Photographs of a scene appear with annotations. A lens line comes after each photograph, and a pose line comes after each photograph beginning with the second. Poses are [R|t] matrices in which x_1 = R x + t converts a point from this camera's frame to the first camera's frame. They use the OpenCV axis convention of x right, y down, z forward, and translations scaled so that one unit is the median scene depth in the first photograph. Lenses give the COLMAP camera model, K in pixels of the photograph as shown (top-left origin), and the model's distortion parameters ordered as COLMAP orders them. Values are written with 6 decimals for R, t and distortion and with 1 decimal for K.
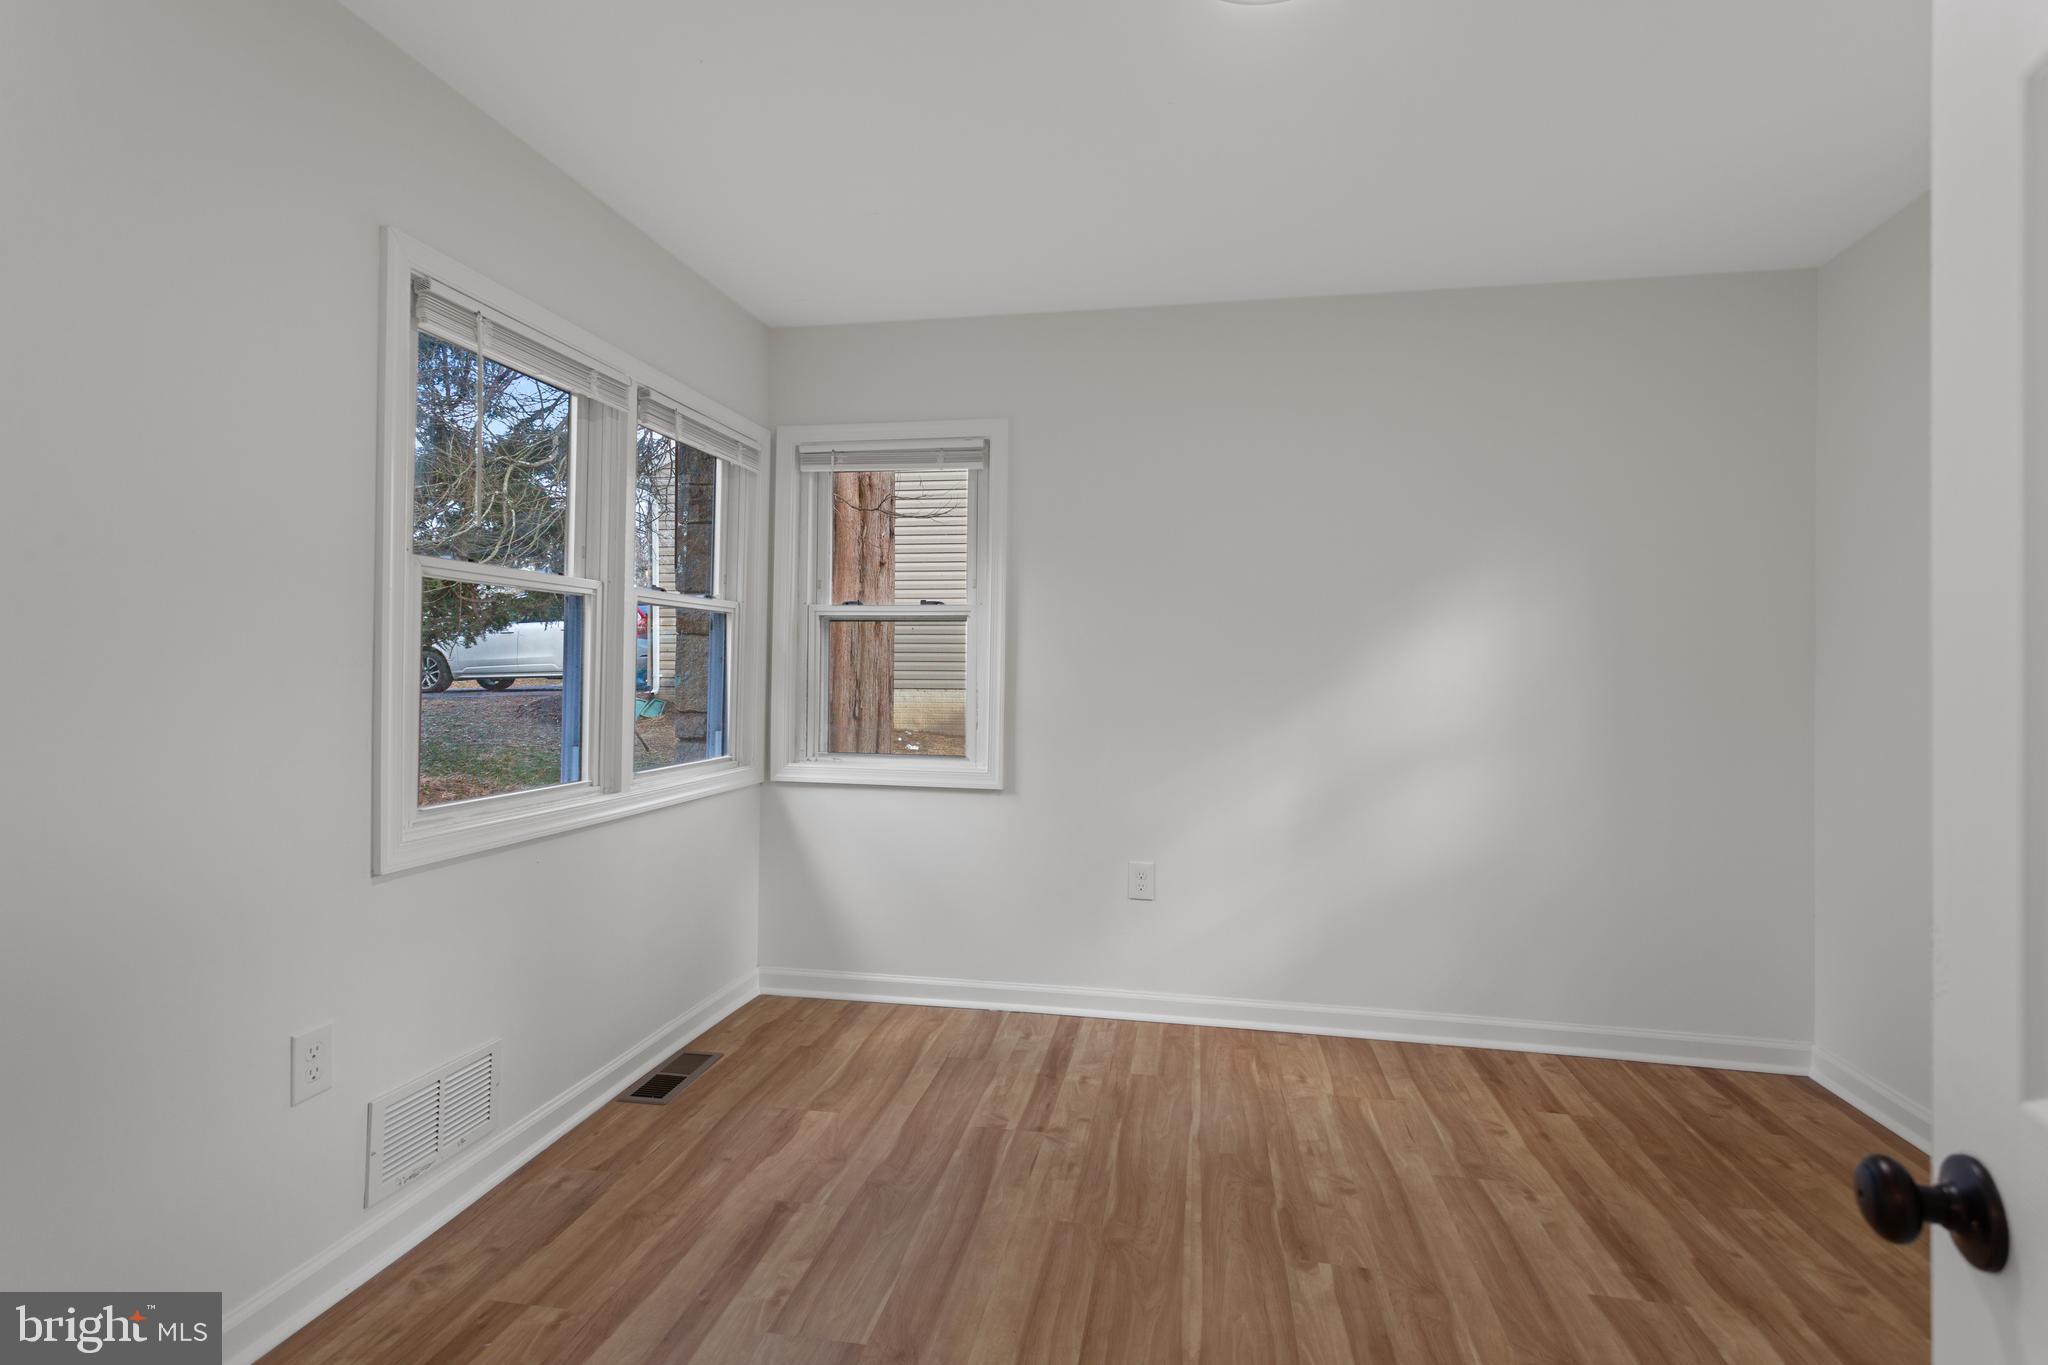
lens RADIAL K [[990.1, 0, 1015.0], [0, 990.1, 668.6], [0, 0, 1]] dist [0.003899, -0.000184]
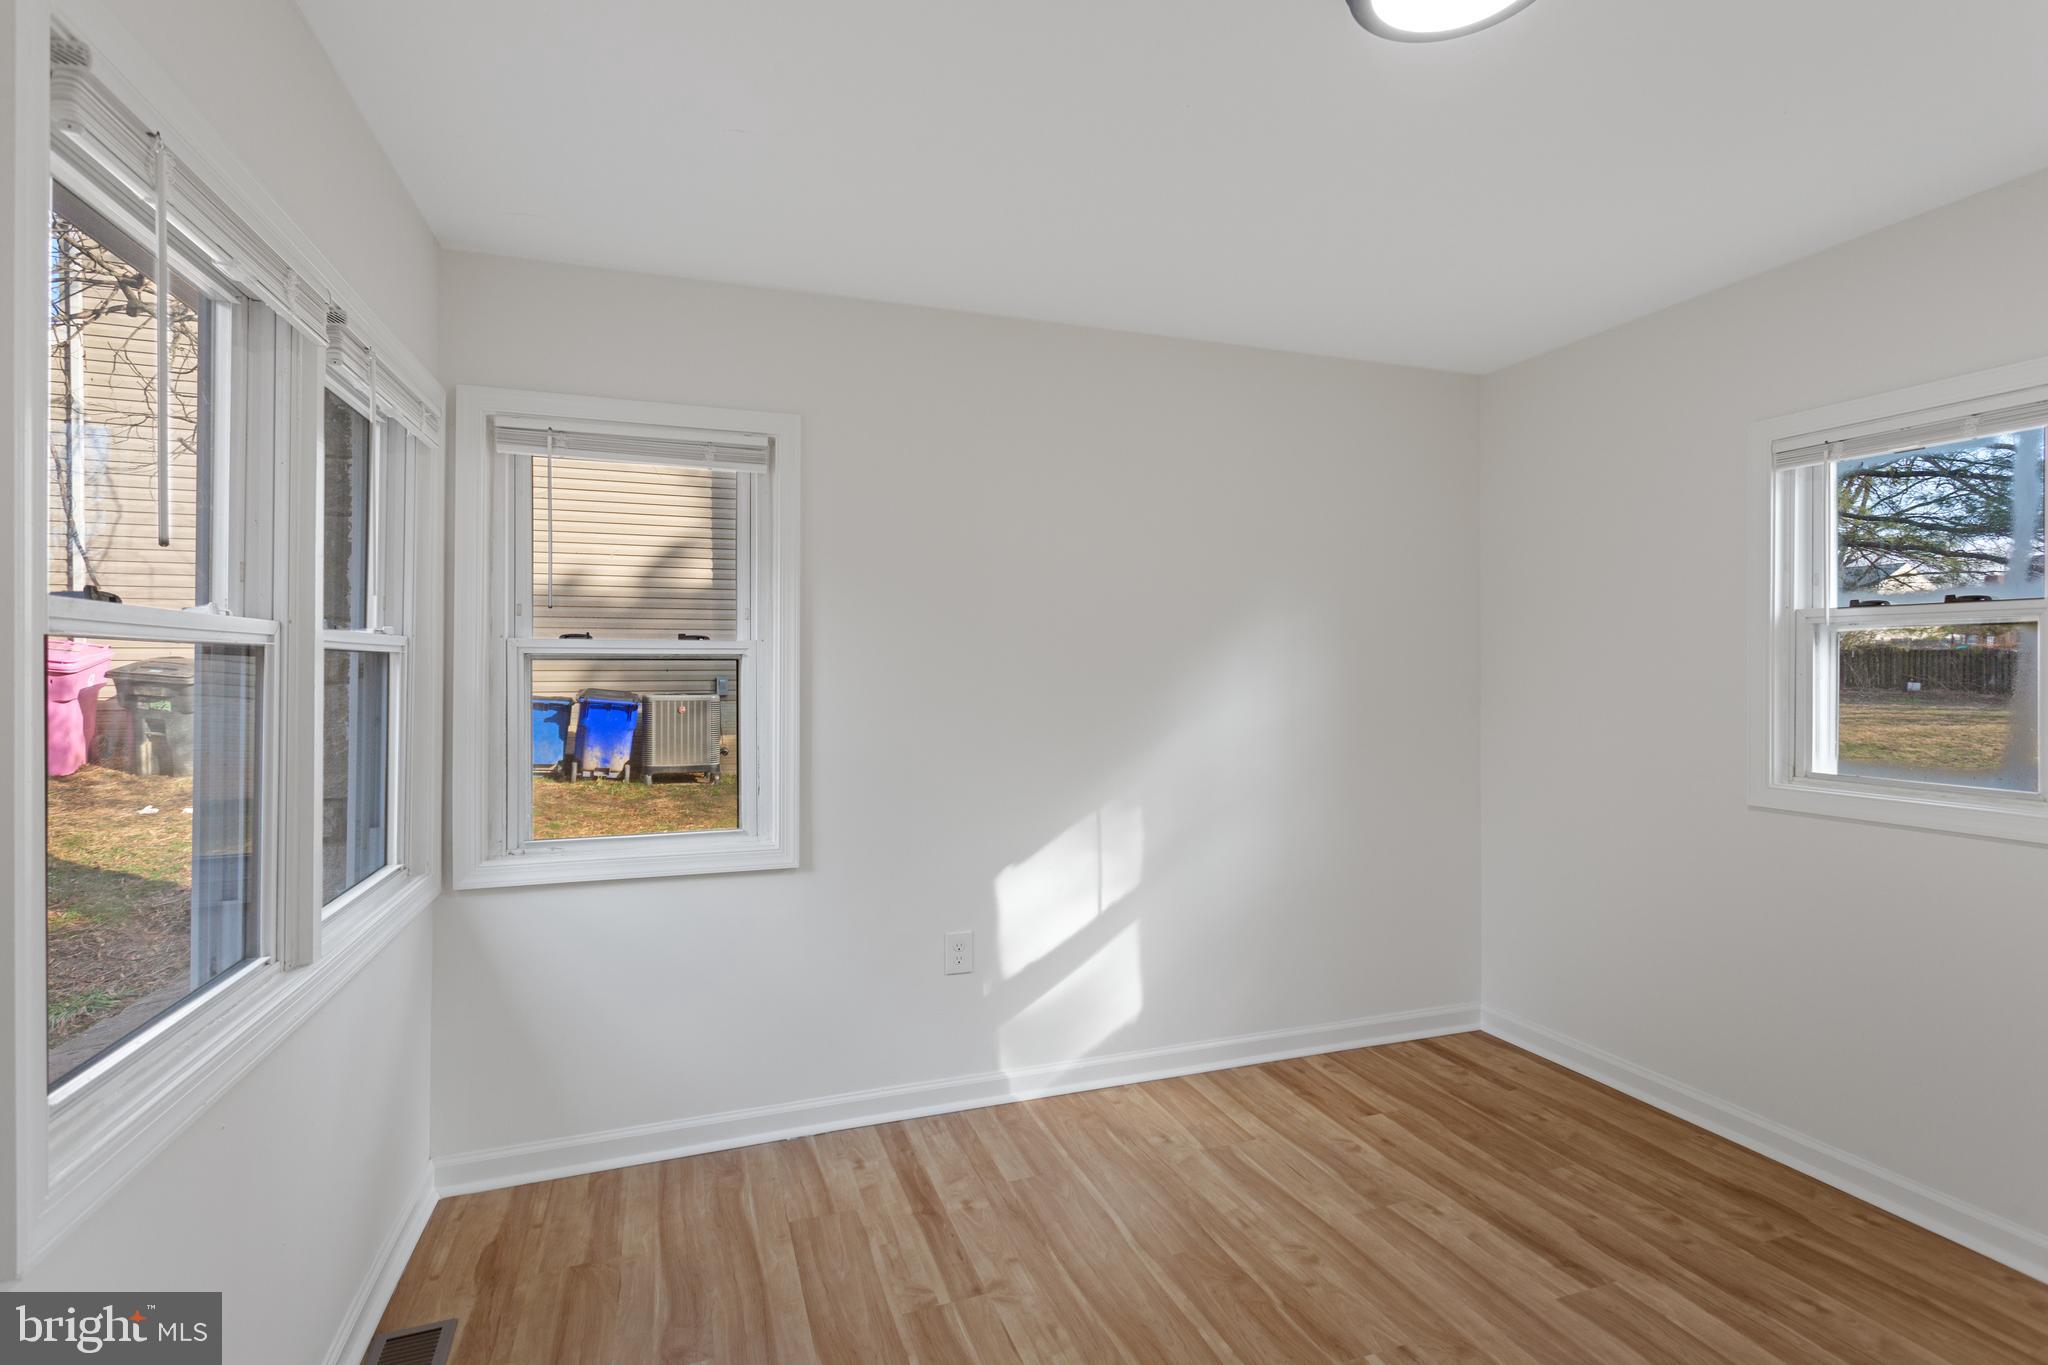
lens RADIAL K [[990.1, 0, 1037.7], [0, 990.1, 664.3], [0, 0, 1]] dist [0.003899, -0.000184]
pose [[0.856535, -0.010131, 0.515990, -0.317574], [0.009478, 0.999947, 0.003900, -0.056976], [-0.516002, 0.001550, 0.856586, 0.232535]]
